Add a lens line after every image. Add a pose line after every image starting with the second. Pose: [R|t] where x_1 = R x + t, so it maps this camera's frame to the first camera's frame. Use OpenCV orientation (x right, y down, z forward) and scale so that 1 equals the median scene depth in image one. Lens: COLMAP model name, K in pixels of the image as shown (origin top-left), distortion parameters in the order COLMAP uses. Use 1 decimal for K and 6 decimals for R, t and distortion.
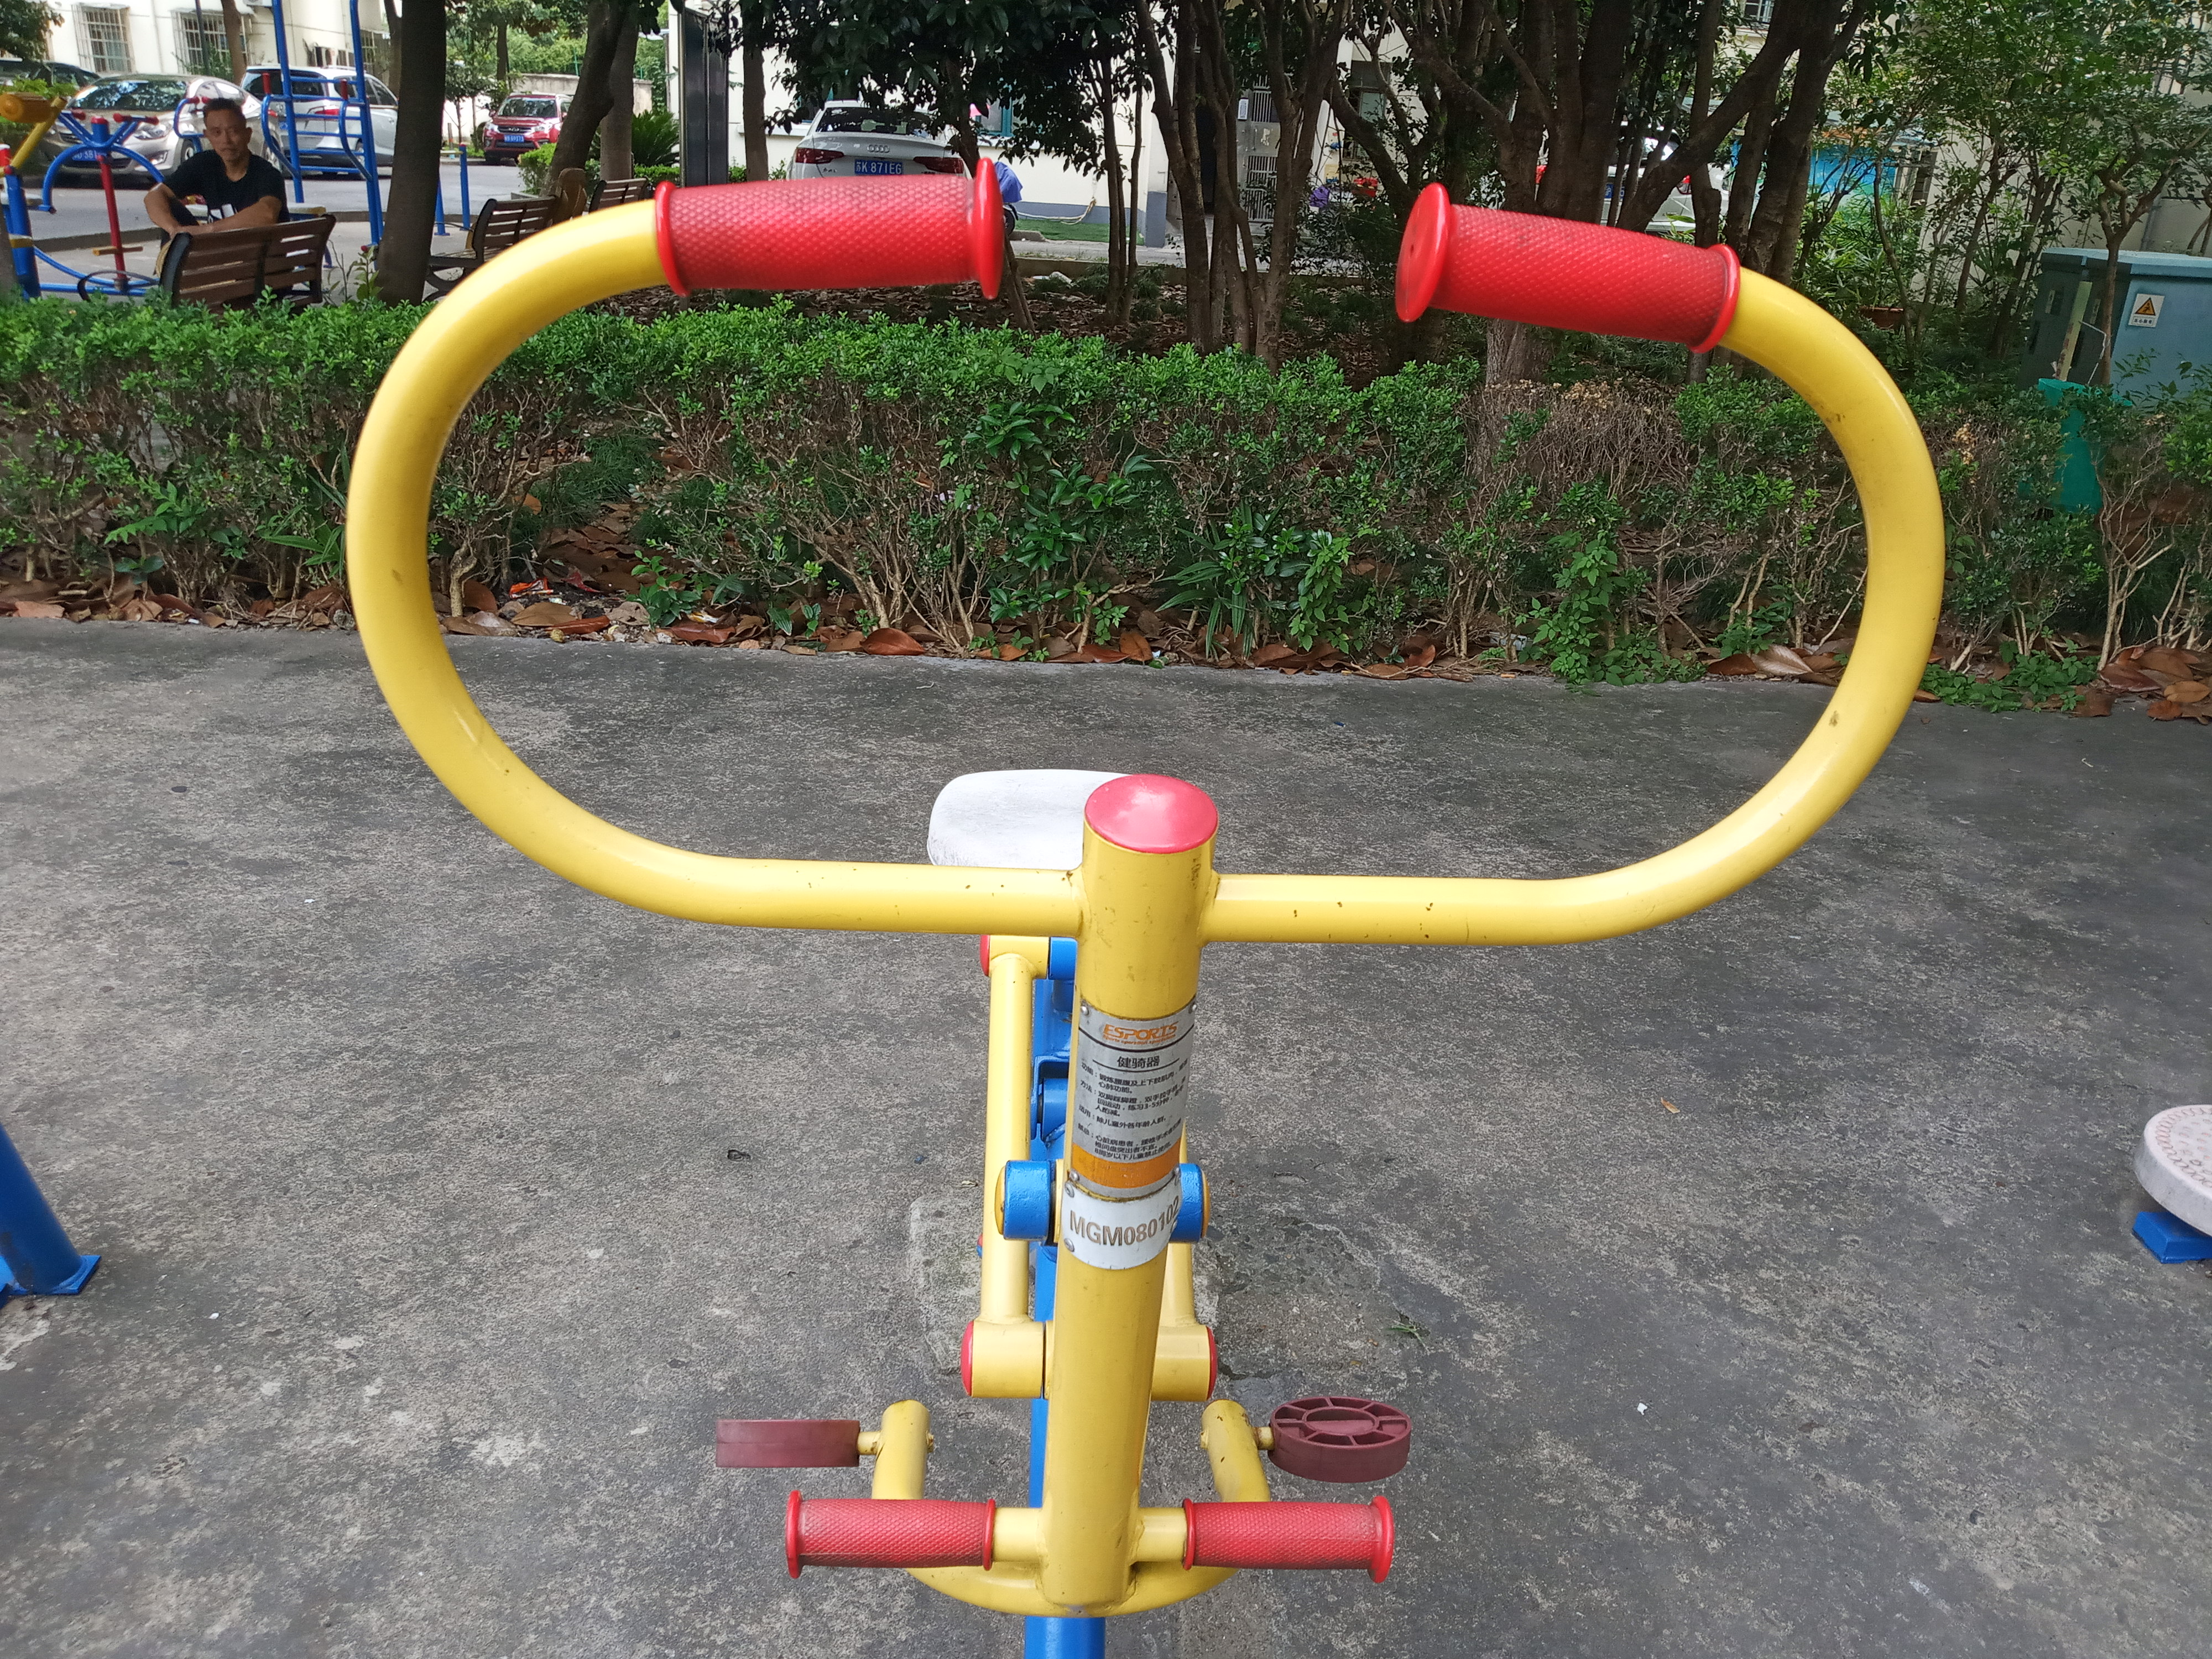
lens RADIAL K [[1719.4, 0, 1117.8], [0, 1719.4, 847.8], [0, 0, 1]] dist [0.027280, -0.045315]
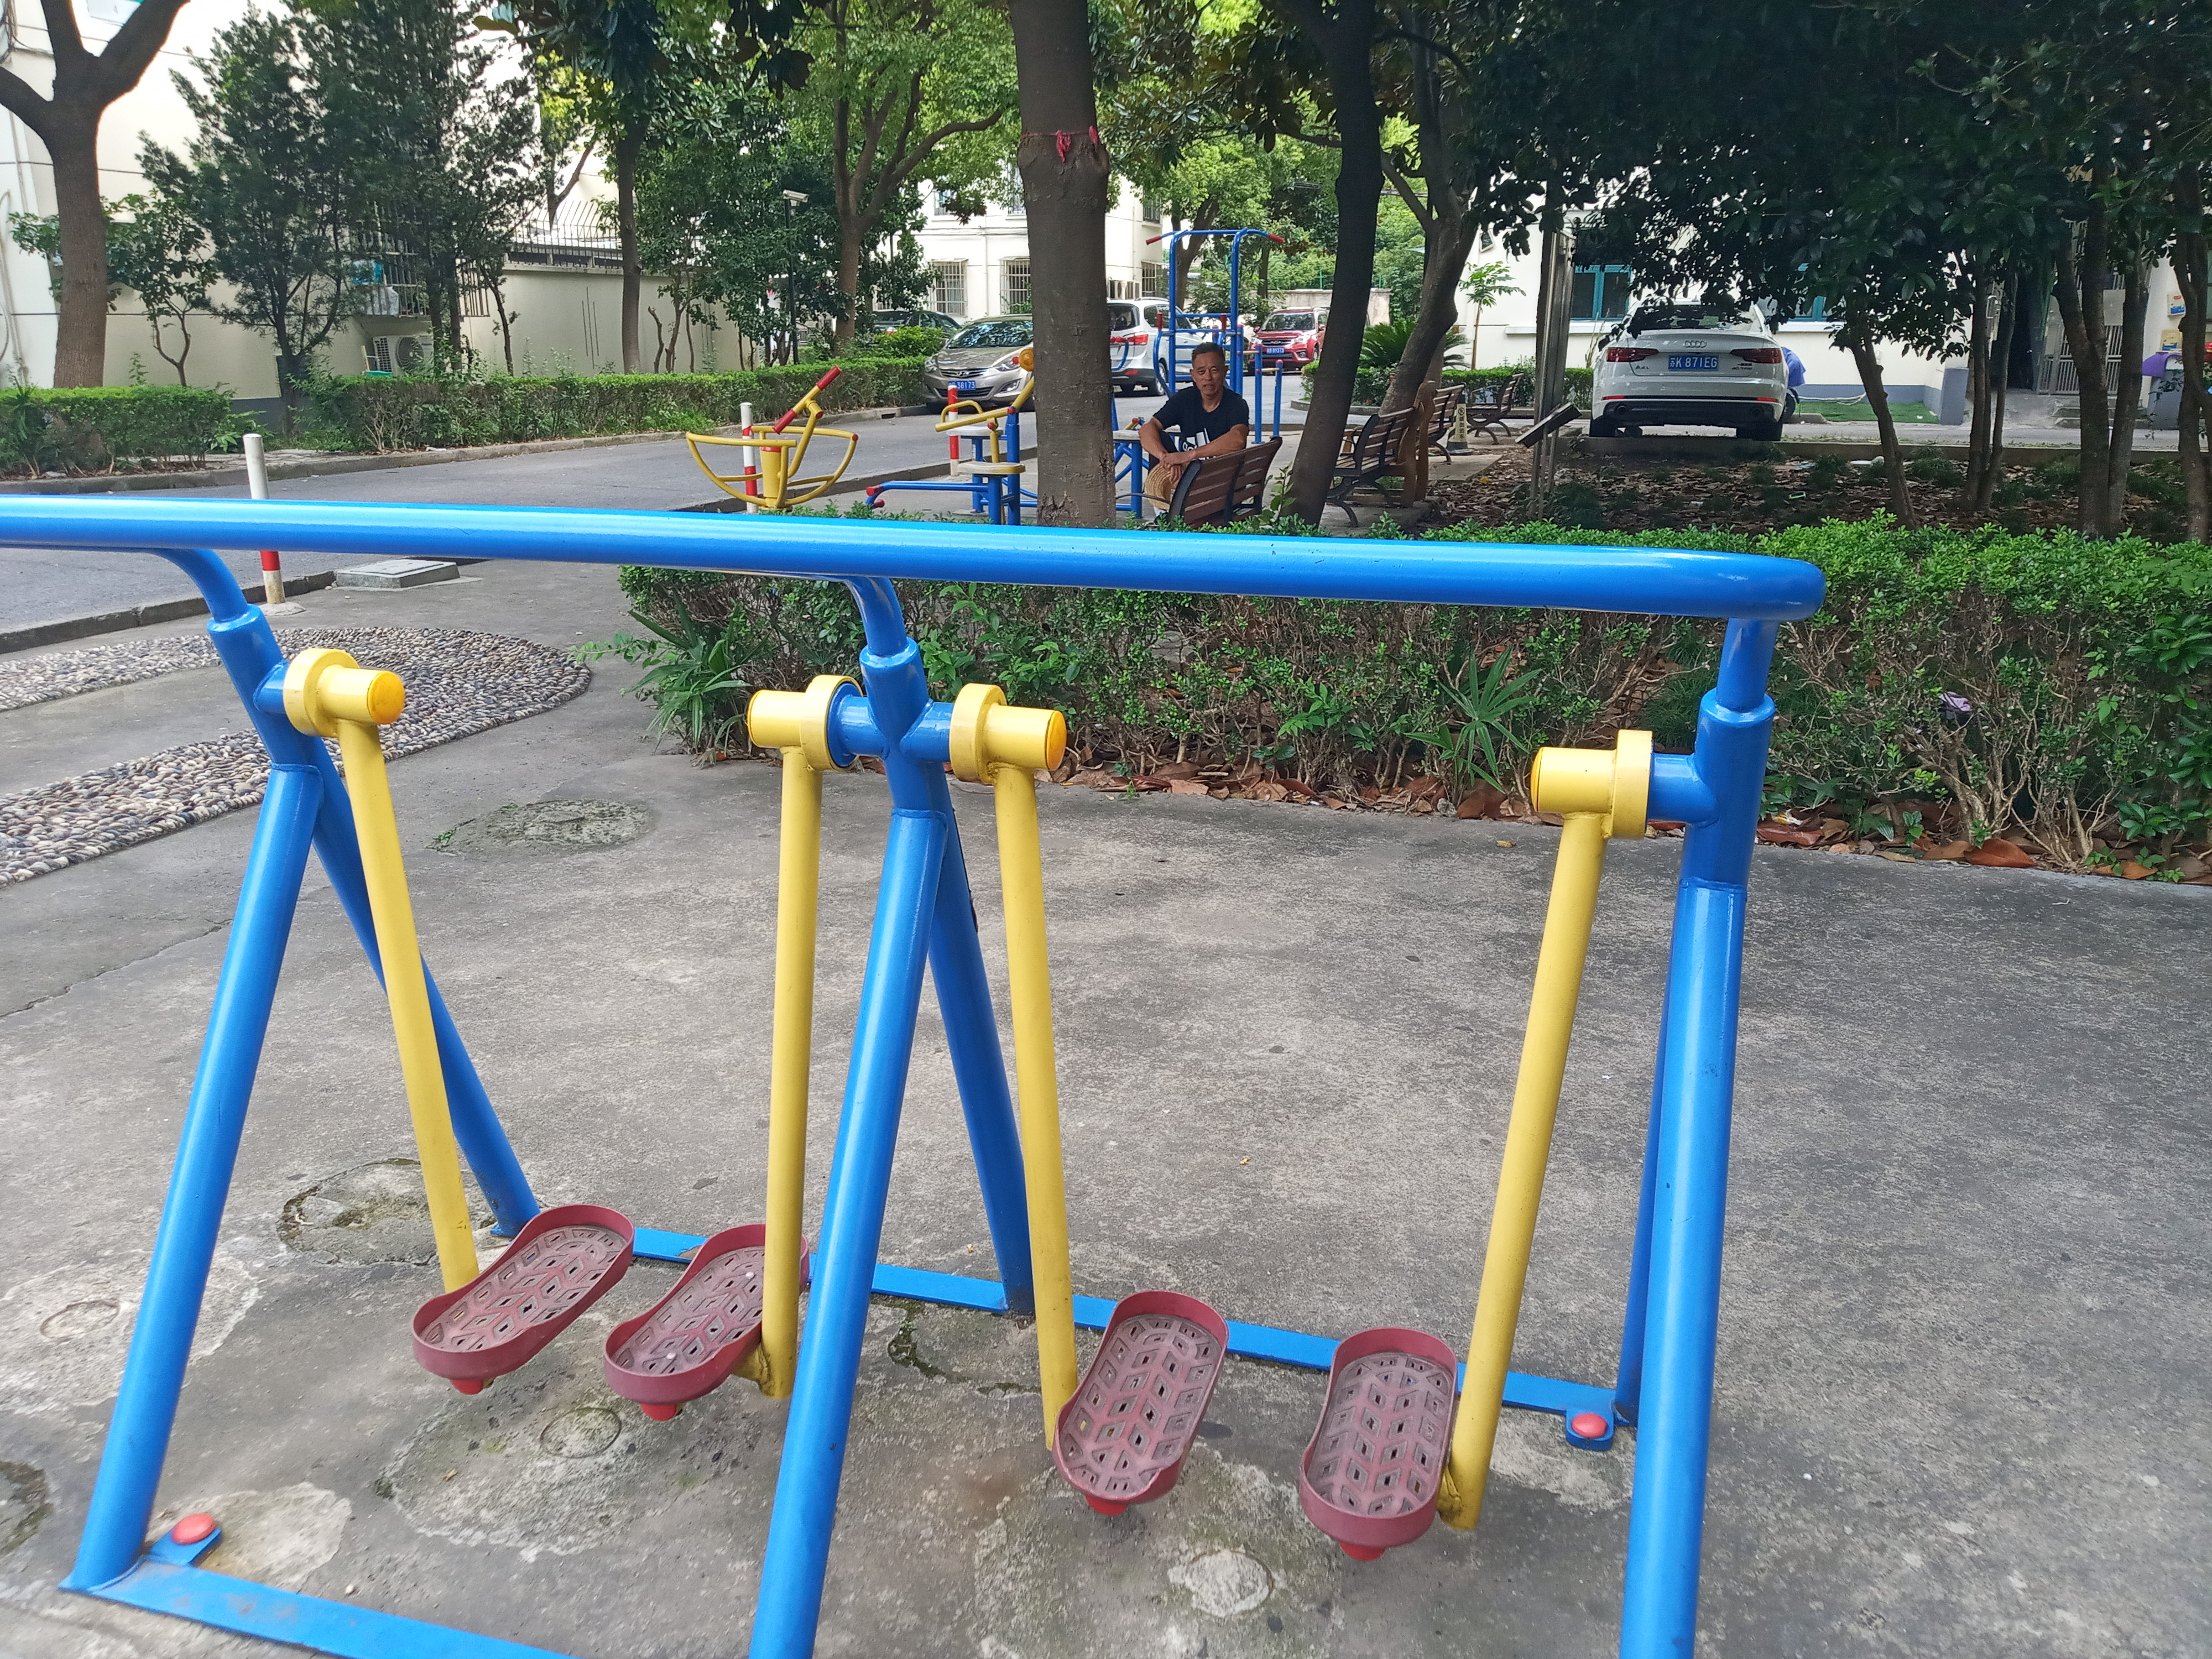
lens RADIAL K [[1719.4, 0, 1115.3], [0, 1719.4, 847.3], [0, 0, 1]] dist [0.027280, -0.045315]
pose [[0.926147, 0.052460, -0.373497, -0.231174], [-0.089762, 0.992484, -0.083179, 0.003333], [0.366326, 0.110562, 0.923895, -0.087712]]
